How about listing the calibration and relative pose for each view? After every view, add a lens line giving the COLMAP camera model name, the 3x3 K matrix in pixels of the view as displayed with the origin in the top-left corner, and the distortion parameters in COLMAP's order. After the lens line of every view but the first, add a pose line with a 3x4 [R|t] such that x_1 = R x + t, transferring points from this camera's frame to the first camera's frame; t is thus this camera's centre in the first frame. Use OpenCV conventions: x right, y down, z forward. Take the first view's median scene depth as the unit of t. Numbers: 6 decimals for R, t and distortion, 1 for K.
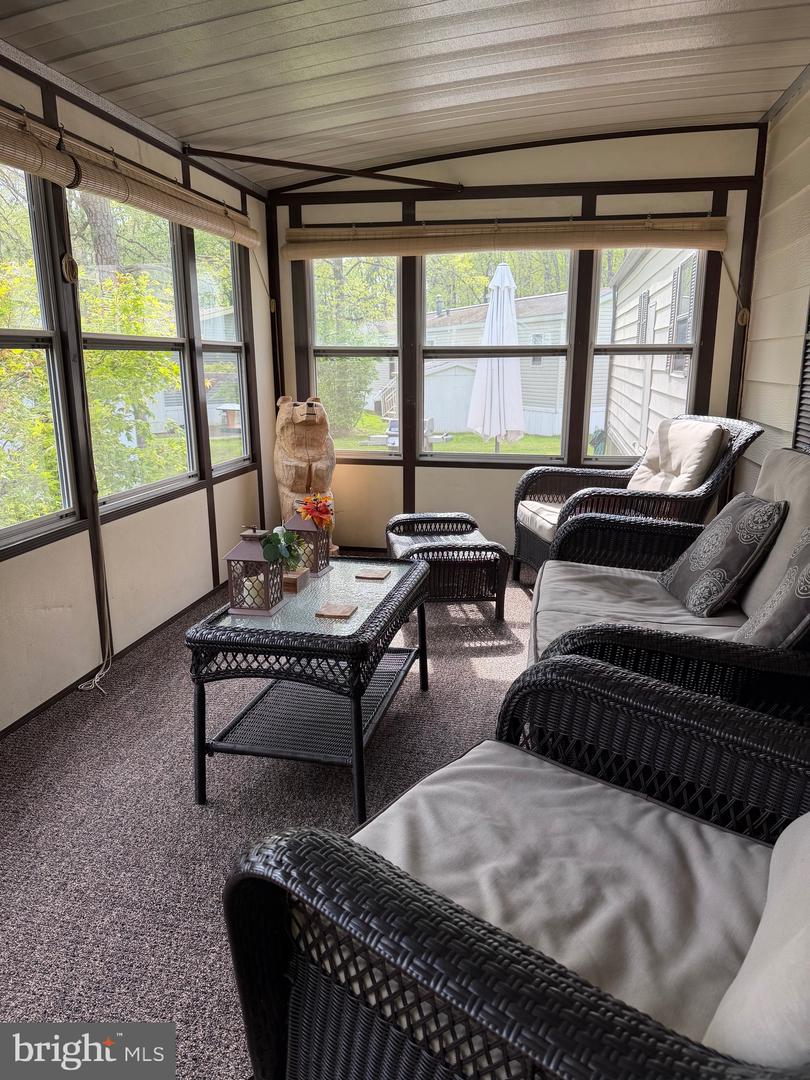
lens RADIAL K [[753.2, 0, 403.2], [0, 753.2, 543.5], [0, 0, 1]] dist [0.156749, -0.290364]
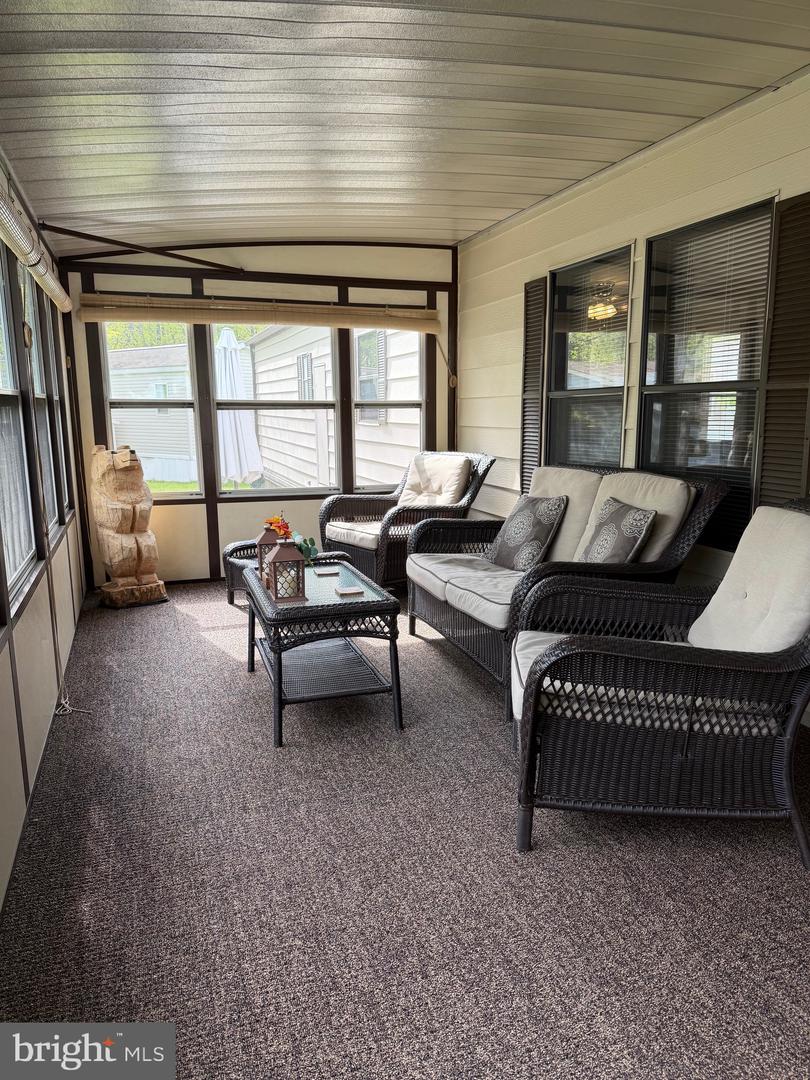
lens RADIAL K [[753.2, 0, 403.2], [0, 753.2, 543.5], [0, 0, 1]] dist [0.156749, -0.290364]
pose [[0.865079, -0.094065, 0.492737, -0.341919], [0.124212, 0.991840, -0.028729, 0.027982], [-0.486013, 0.086057, 0.869704, -0.136571]]
